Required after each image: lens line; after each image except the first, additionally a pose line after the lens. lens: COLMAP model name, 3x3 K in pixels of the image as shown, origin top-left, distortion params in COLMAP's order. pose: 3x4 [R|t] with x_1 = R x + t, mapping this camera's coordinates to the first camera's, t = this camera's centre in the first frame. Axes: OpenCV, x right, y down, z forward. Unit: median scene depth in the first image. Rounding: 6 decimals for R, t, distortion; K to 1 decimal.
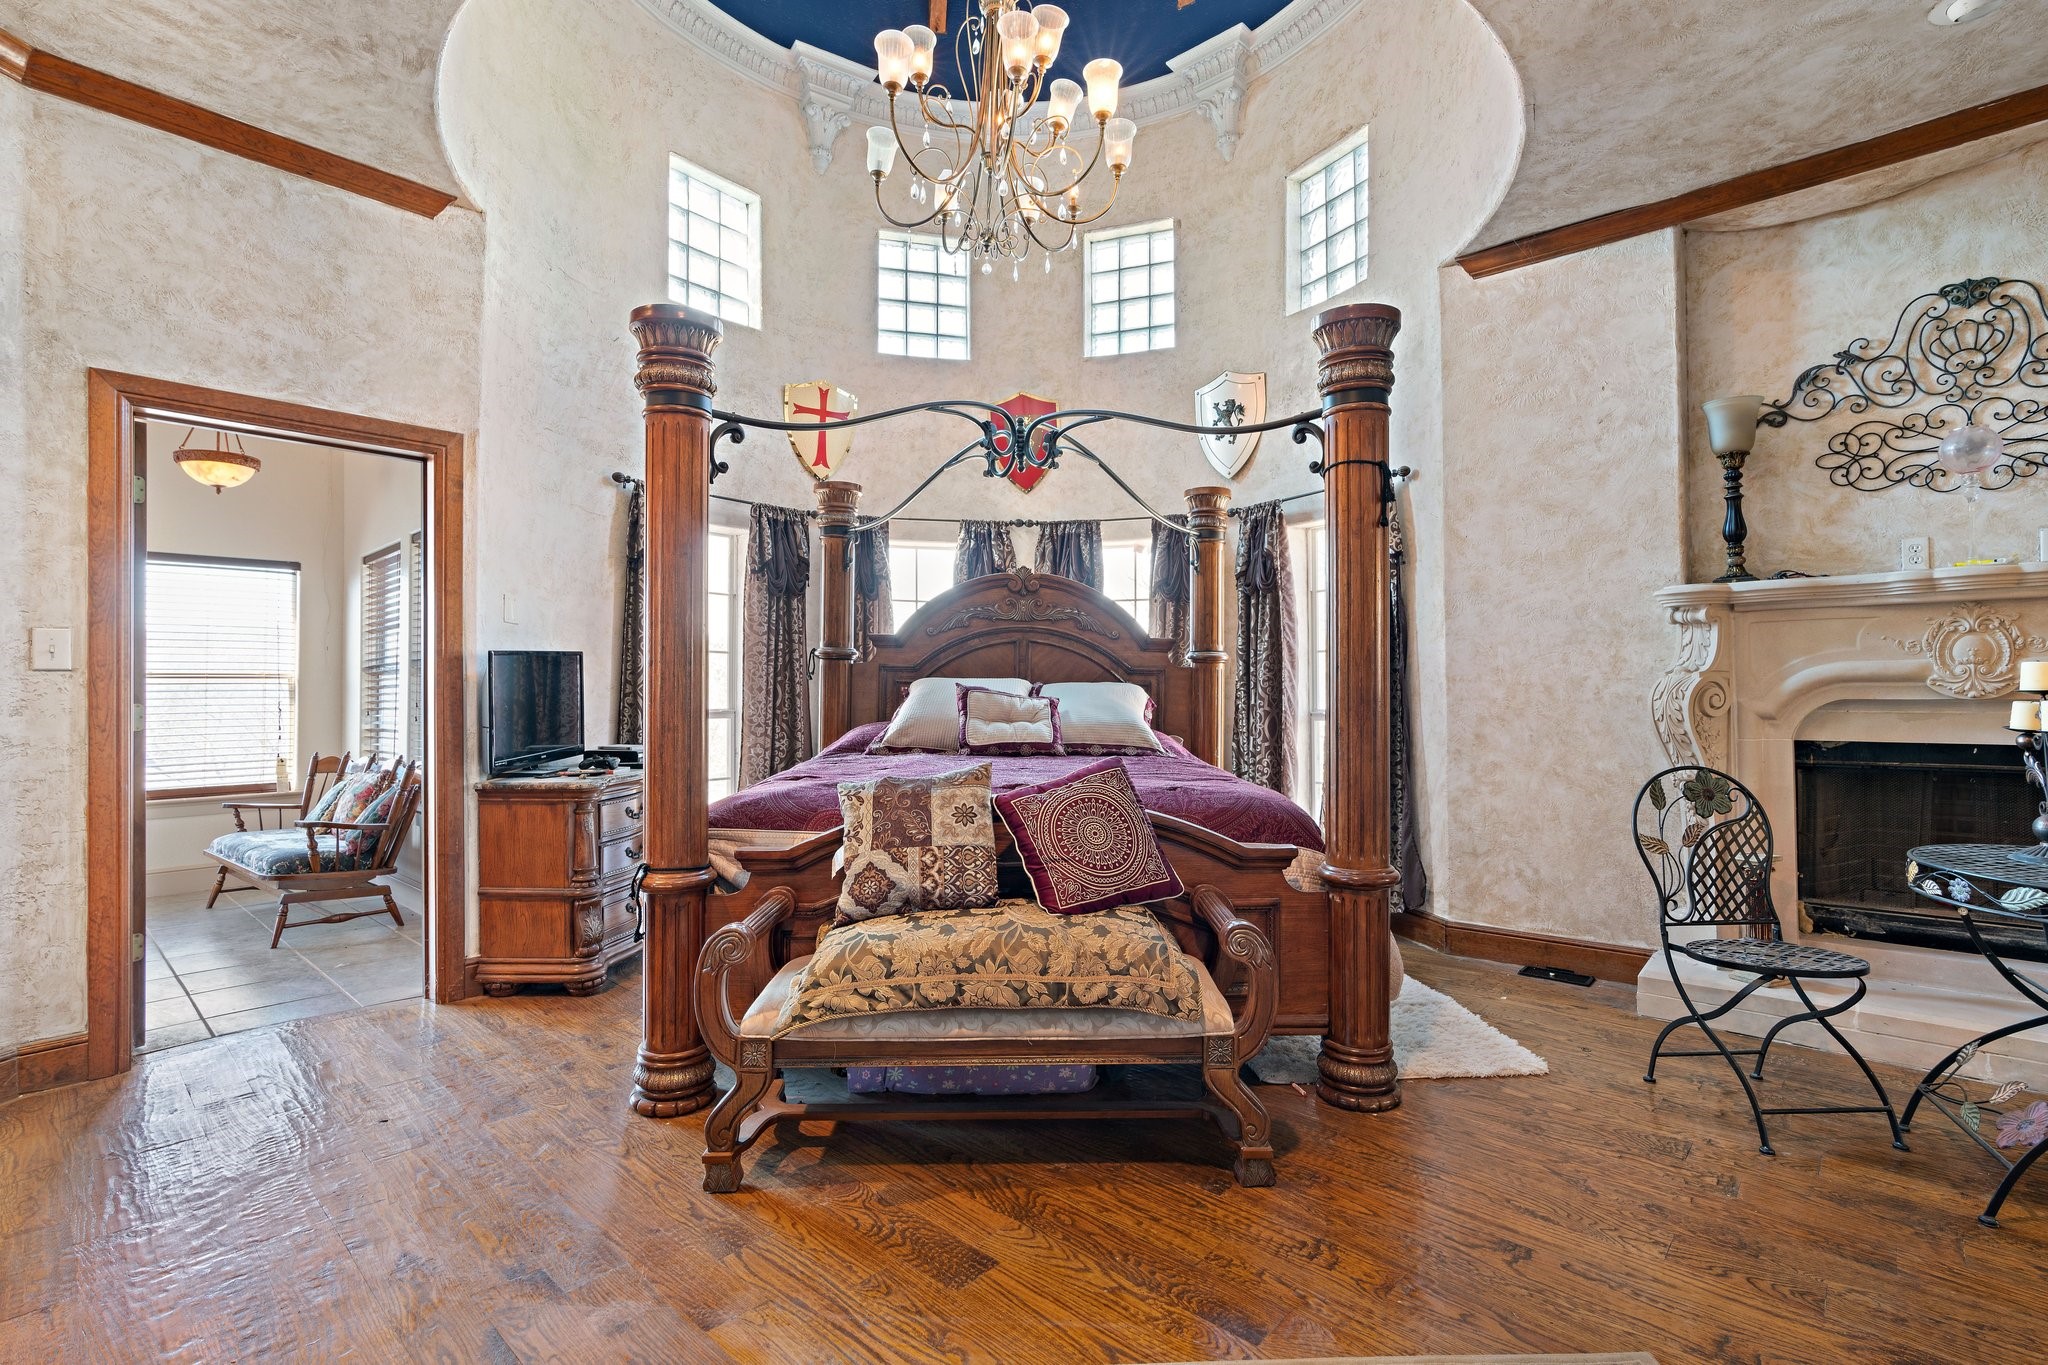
lens RADIAL K [[940.8, 0, 1040.3], [0, 940.8, 684.4], [0, 0, 1]] dist [-0.014268, 0.007035]
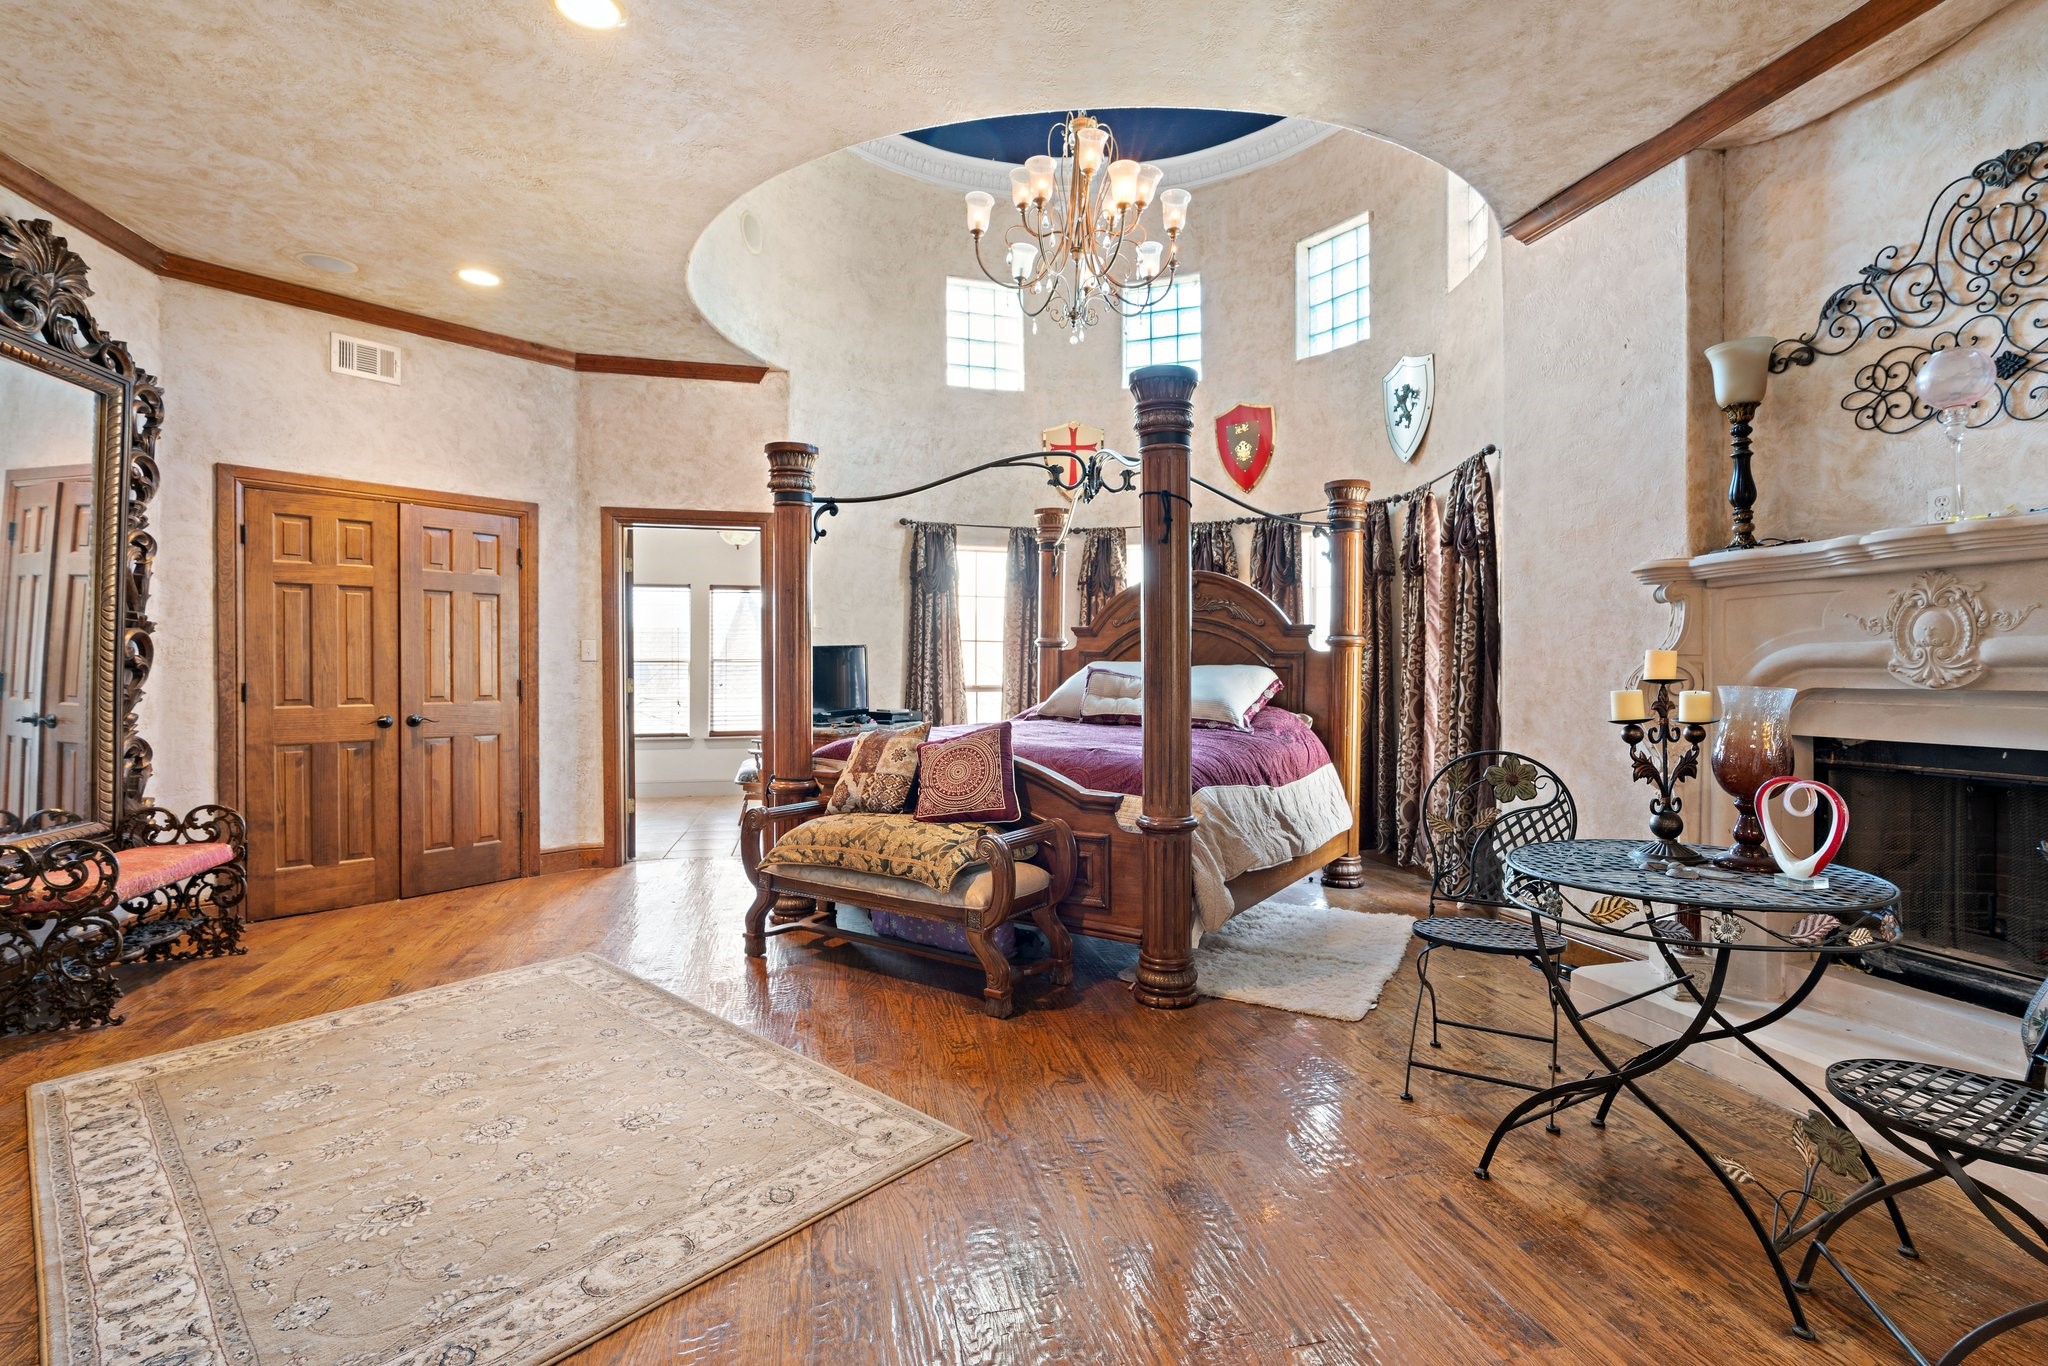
lens RADIAL K [[940.8, 0, 1040.3], [0, 940.8, 684.9], [0, 0, 1]] dist [-0.014268, 0.007035]
pose [[0.827113, 0.011497, -0.561918, 0.735489], [0.002125, 0.999720, 0.023582, -0.008062], [0.562032, -0.020699, 0.826857, -0.101211]]
